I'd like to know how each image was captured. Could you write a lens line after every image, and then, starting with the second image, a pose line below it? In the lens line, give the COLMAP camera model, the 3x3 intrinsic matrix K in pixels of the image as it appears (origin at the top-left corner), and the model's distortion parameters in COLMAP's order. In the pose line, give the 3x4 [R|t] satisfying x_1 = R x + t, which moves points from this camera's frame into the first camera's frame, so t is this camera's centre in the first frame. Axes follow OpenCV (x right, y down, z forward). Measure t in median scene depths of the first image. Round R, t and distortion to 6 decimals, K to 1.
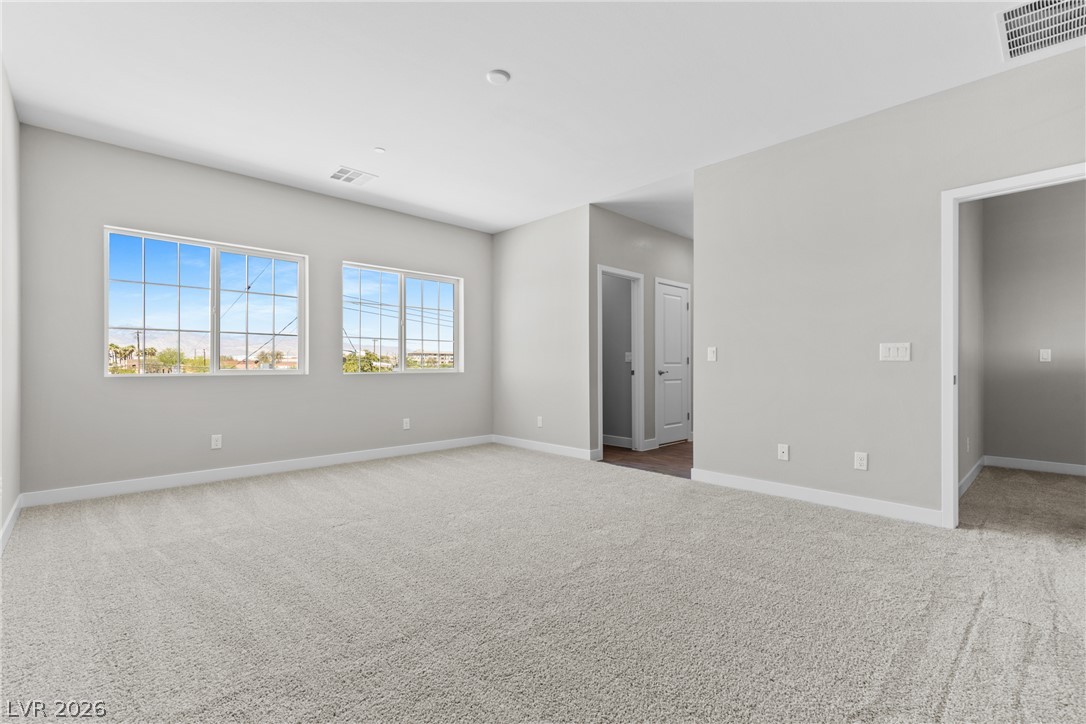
lens RADIAL K [[489.6, 0, 562.0], [0, 489.6, 360.7], [0, 0, 1]] dist [0.002222, 0.000274]
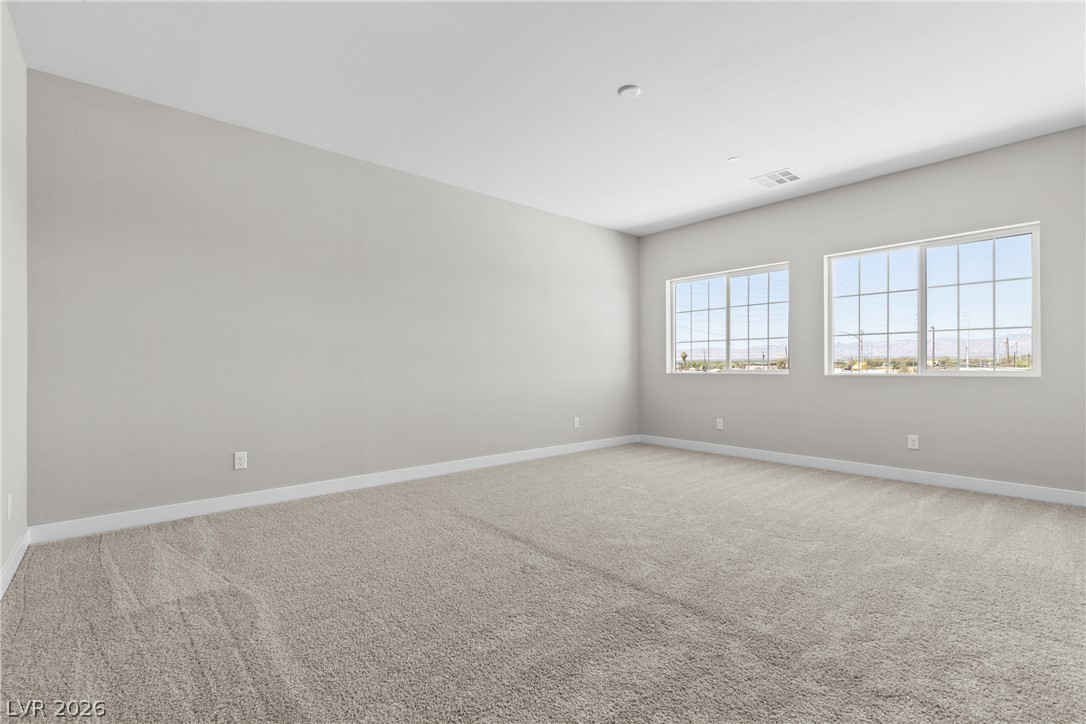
lens RADIAL K [[489.6, 0, 562.0], [0, 489.6, 360.7], [0, 0, 1]] dist [0.002222, 0.000274]
pose [[-0.042842, -0.010258, -0.999029, 0.592408], [0.010566, 0.999887, -0.010720, 0.004960], [0.999026, -0.011015, -0.042729, 0.601084]]
